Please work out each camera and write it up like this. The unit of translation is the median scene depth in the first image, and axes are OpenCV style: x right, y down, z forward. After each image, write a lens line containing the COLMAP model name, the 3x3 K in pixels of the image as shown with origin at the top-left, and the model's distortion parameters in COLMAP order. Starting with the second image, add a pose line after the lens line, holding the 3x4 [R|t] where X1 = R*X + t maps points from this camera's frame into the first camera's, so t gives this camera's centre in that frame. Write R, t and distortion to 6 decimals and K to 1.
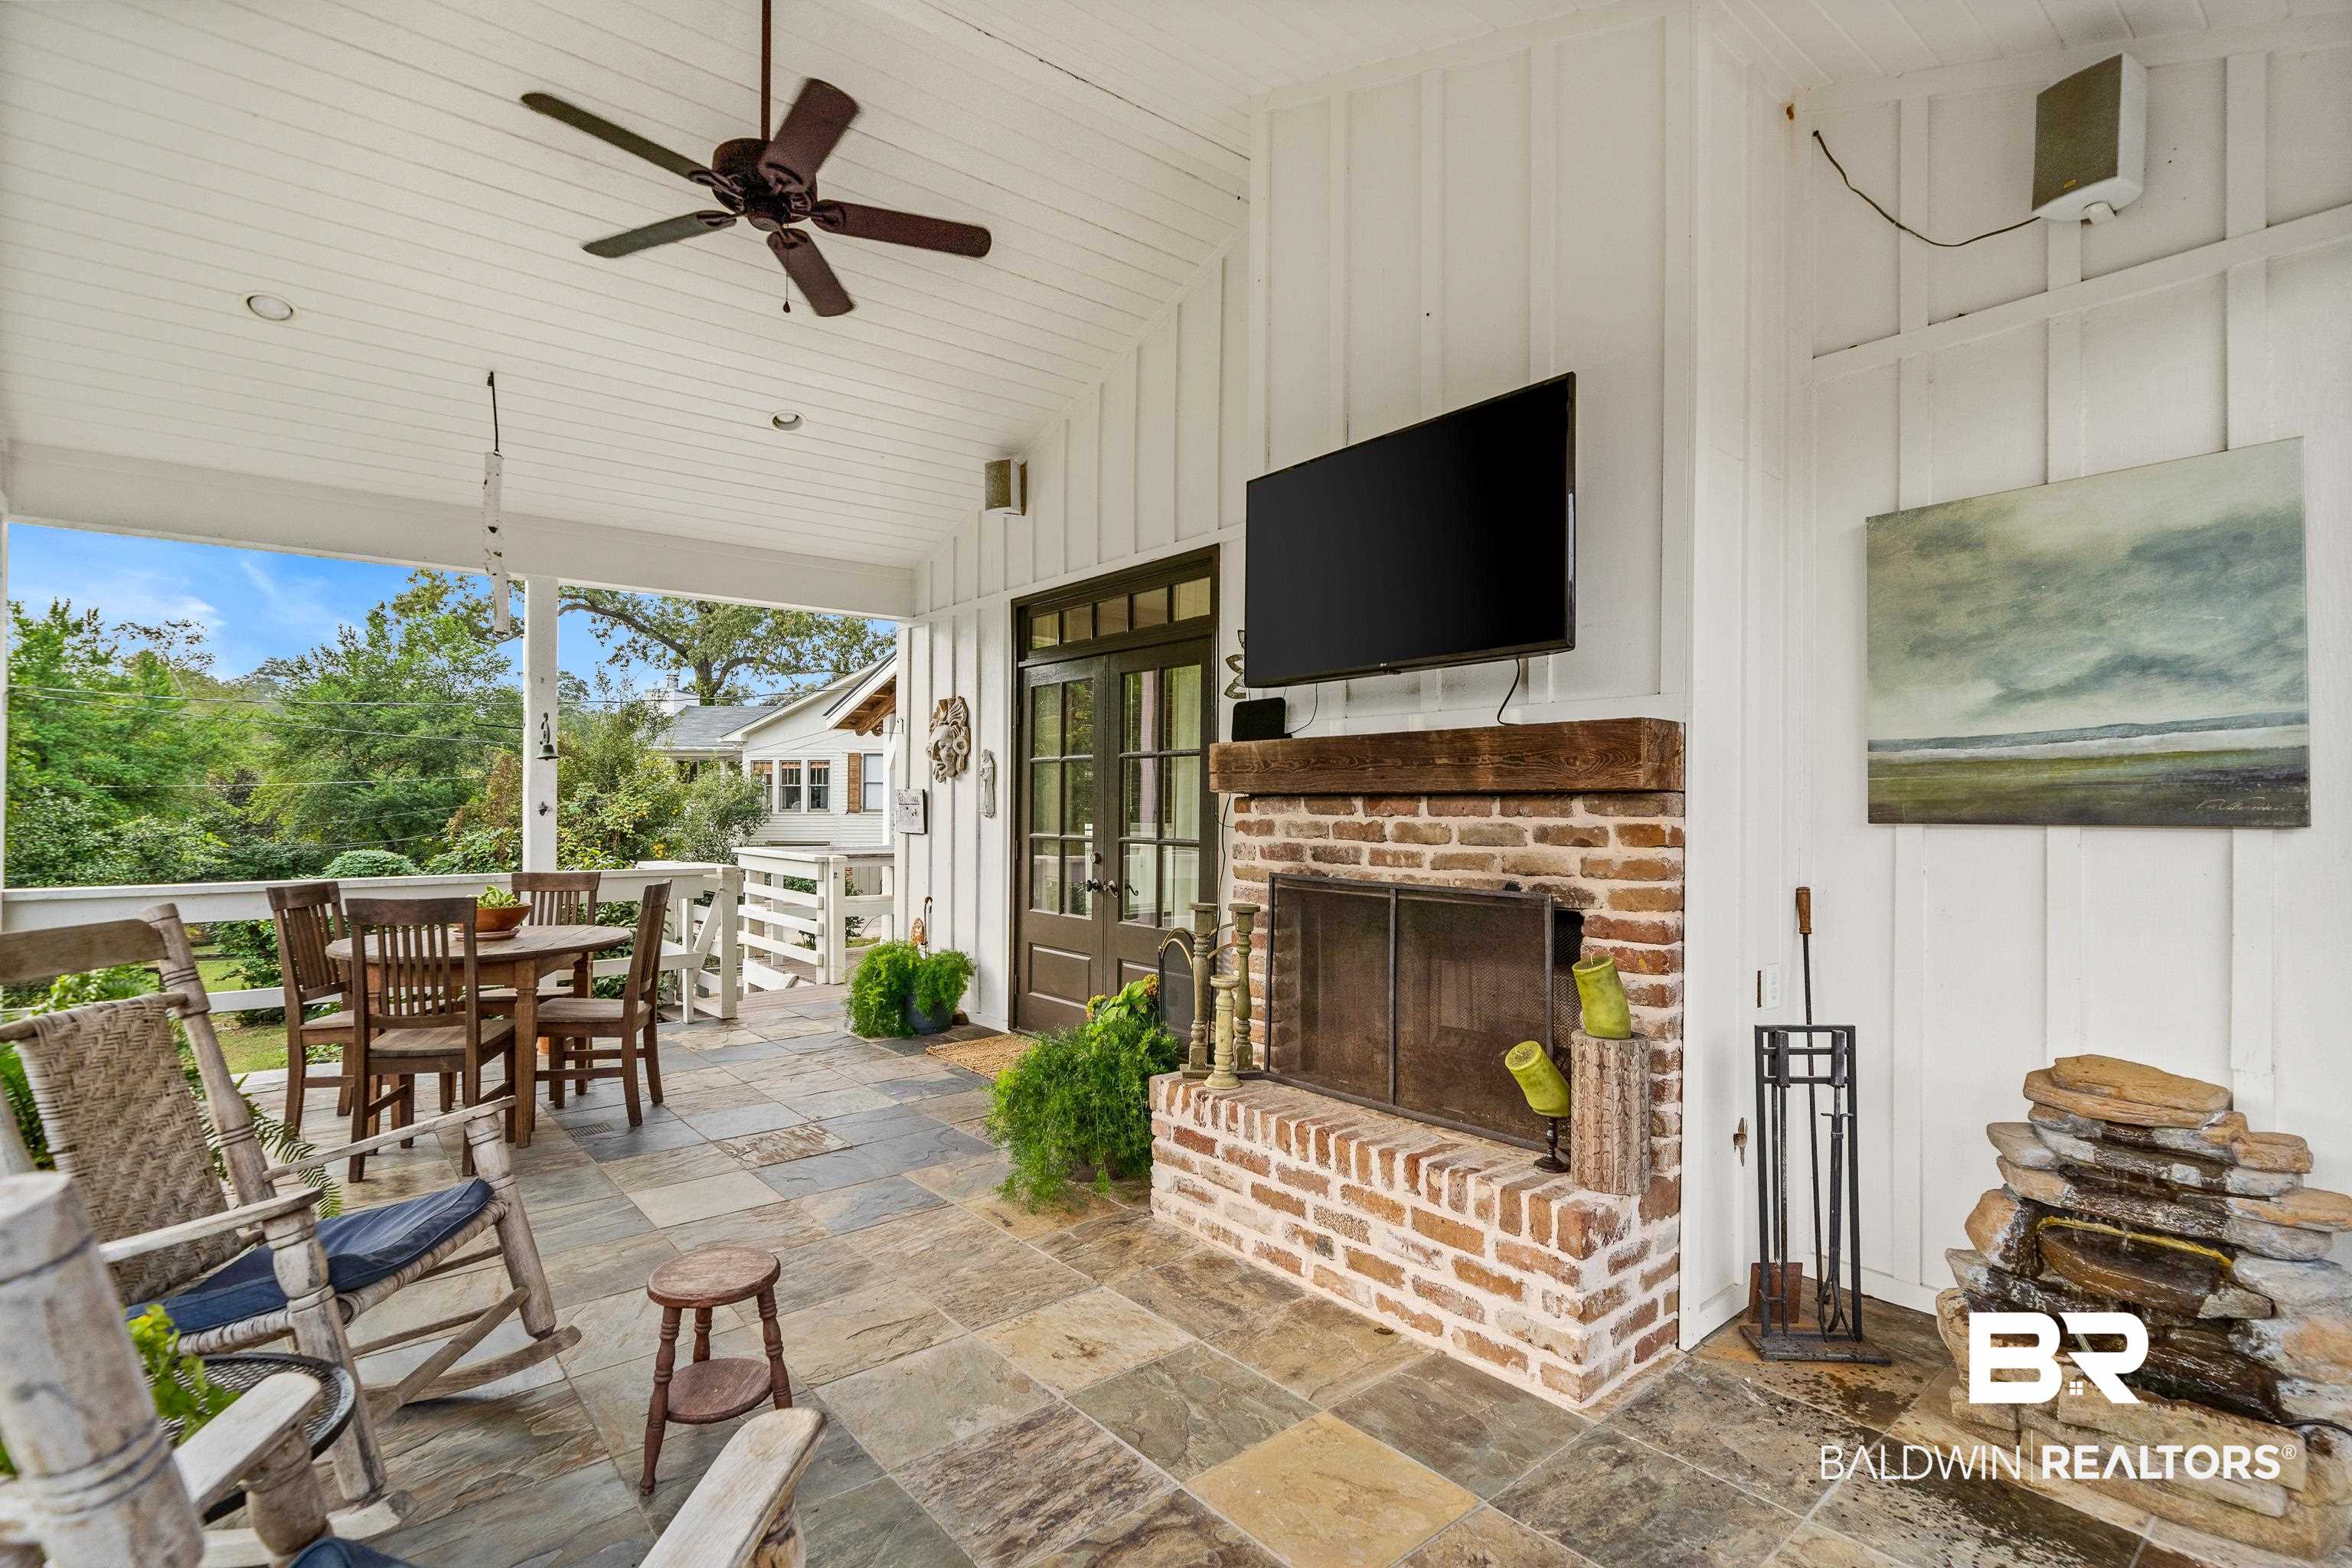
lens RADIAL K [[1131.7, 0, 1185.4], [0, 1131.7, 773.7], [0, 0, 1]] dist [-0.004831, 0.000851]
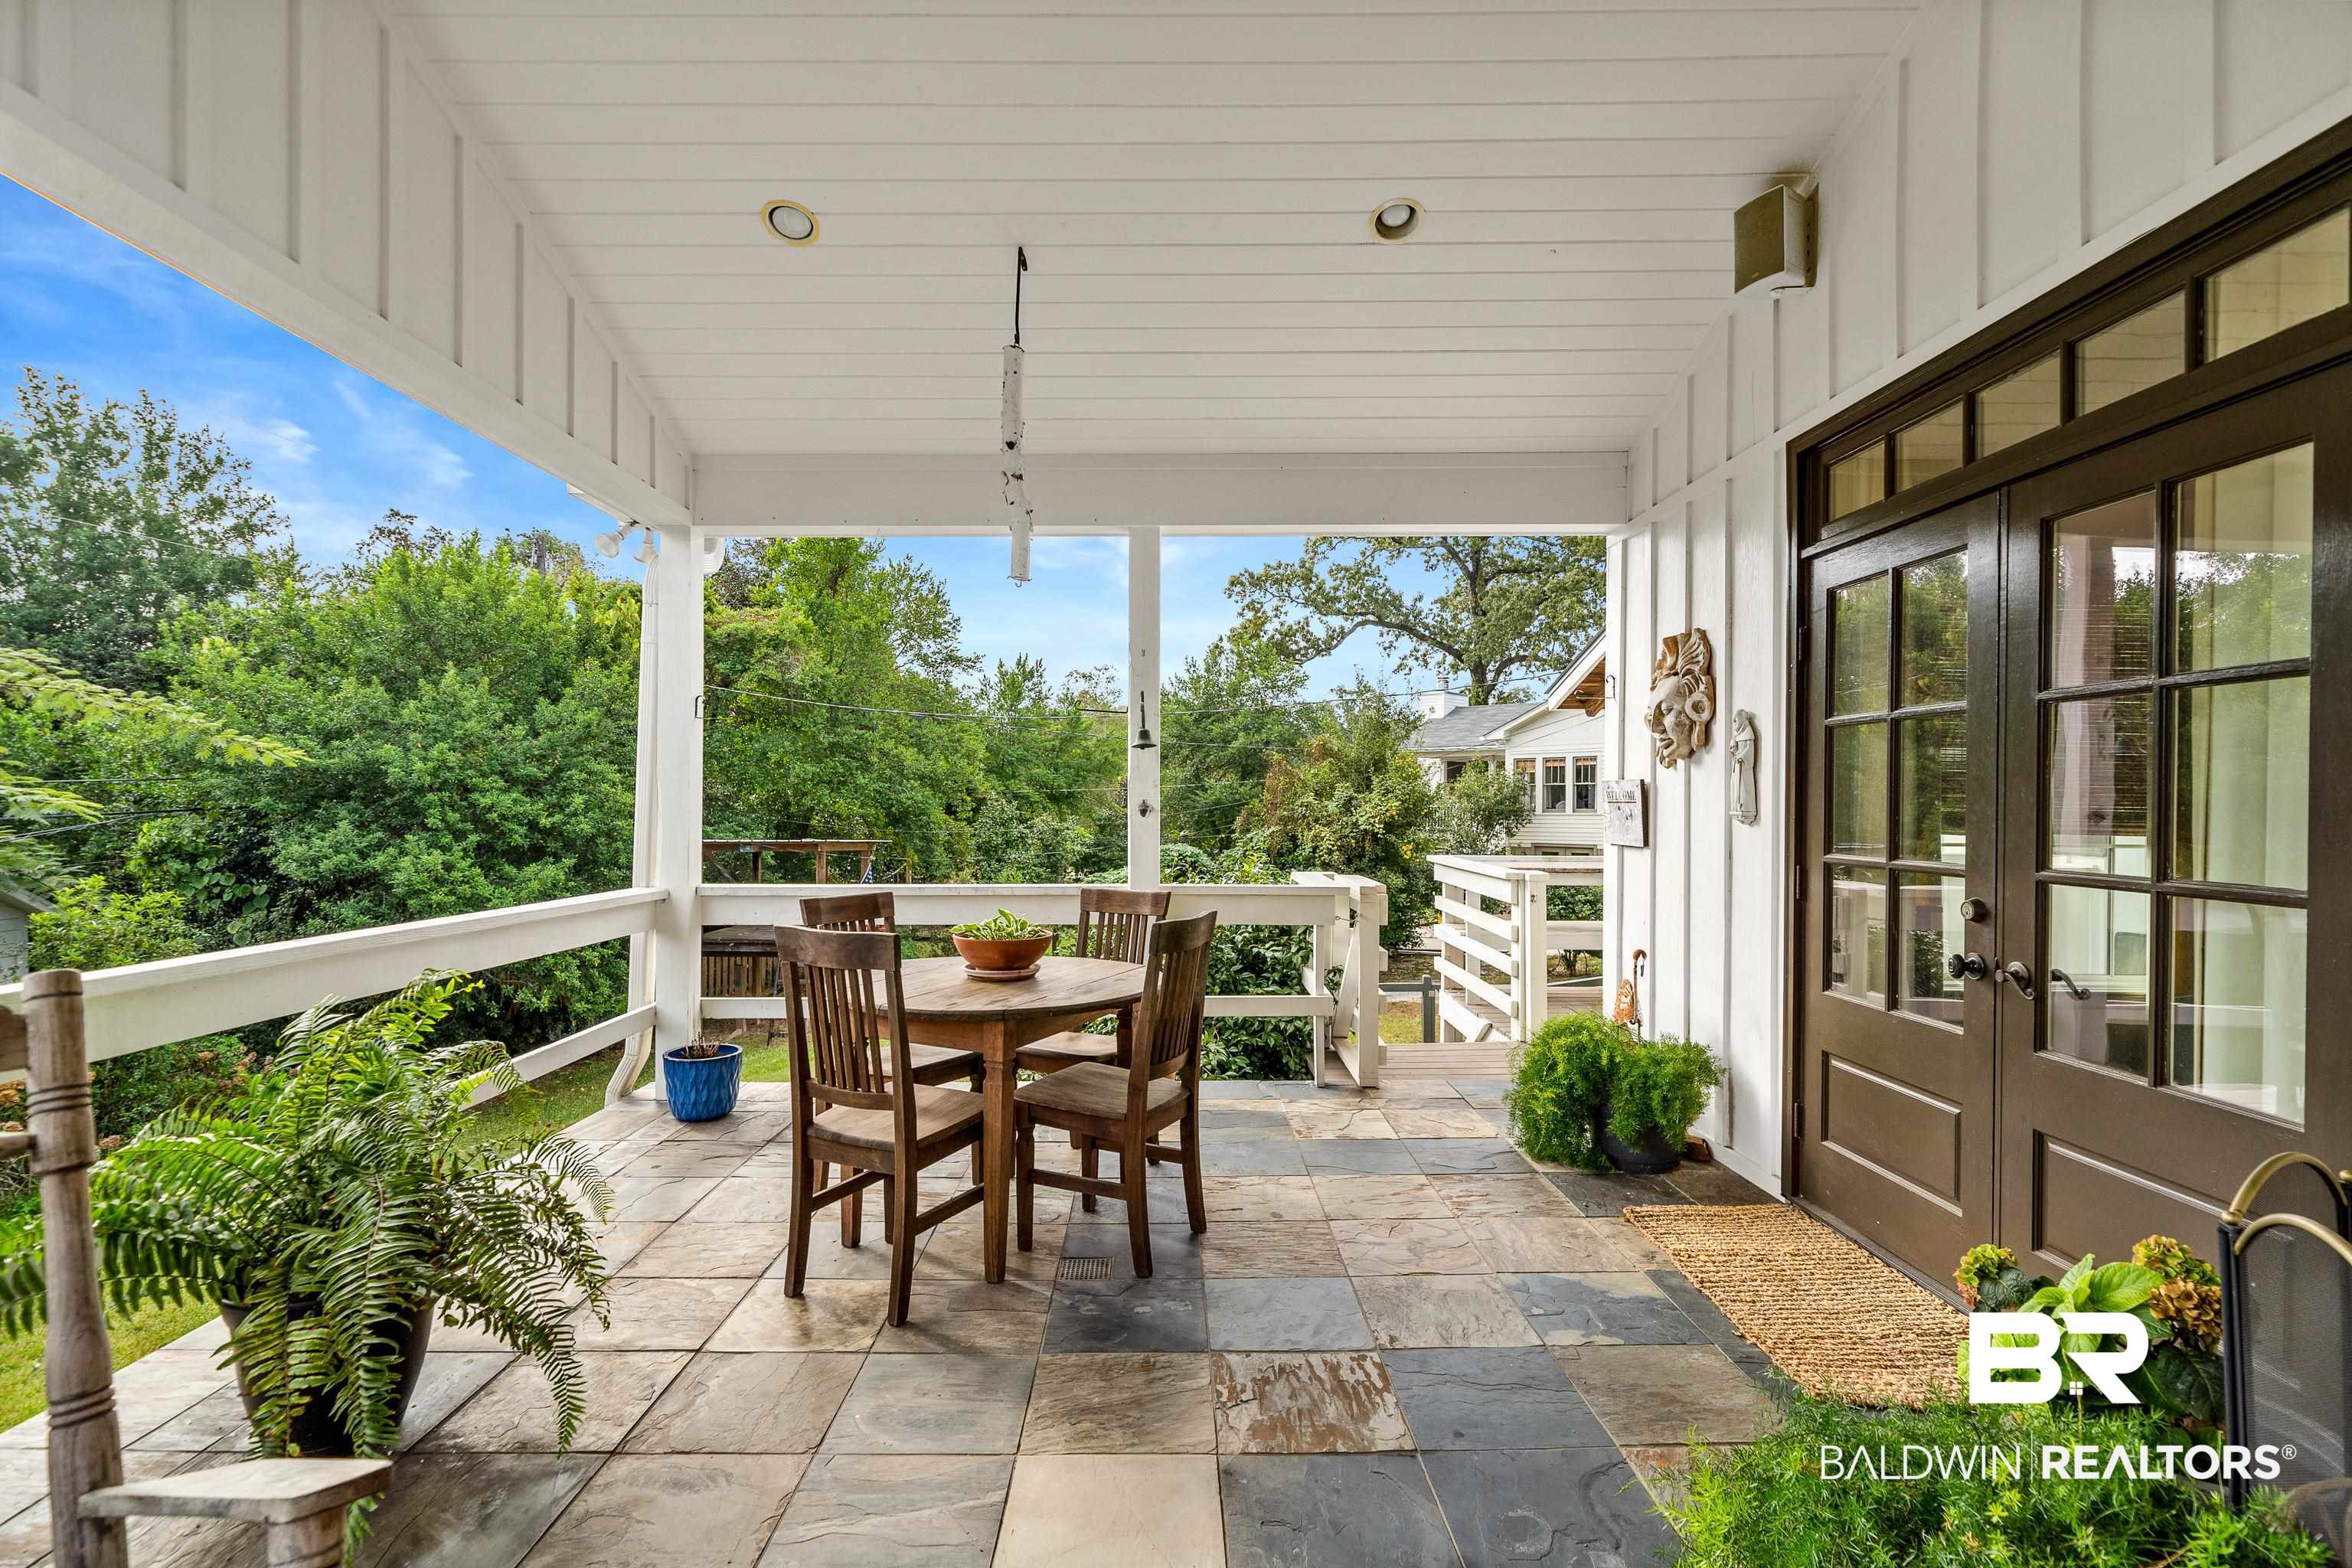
lens RADIAL K [[1131.7, 0, 1149.7], [0, 1131.7, 811.6], [0, 0, 1]] dist [-0.004831, 0.000851]
pose [[0.768884, 0.003026, -0.639381, -0.031473], [0.018360, 0.999472, 0.026809, 0.009381], [0.639124, -0.032352, 0.768423, 0.304088]]
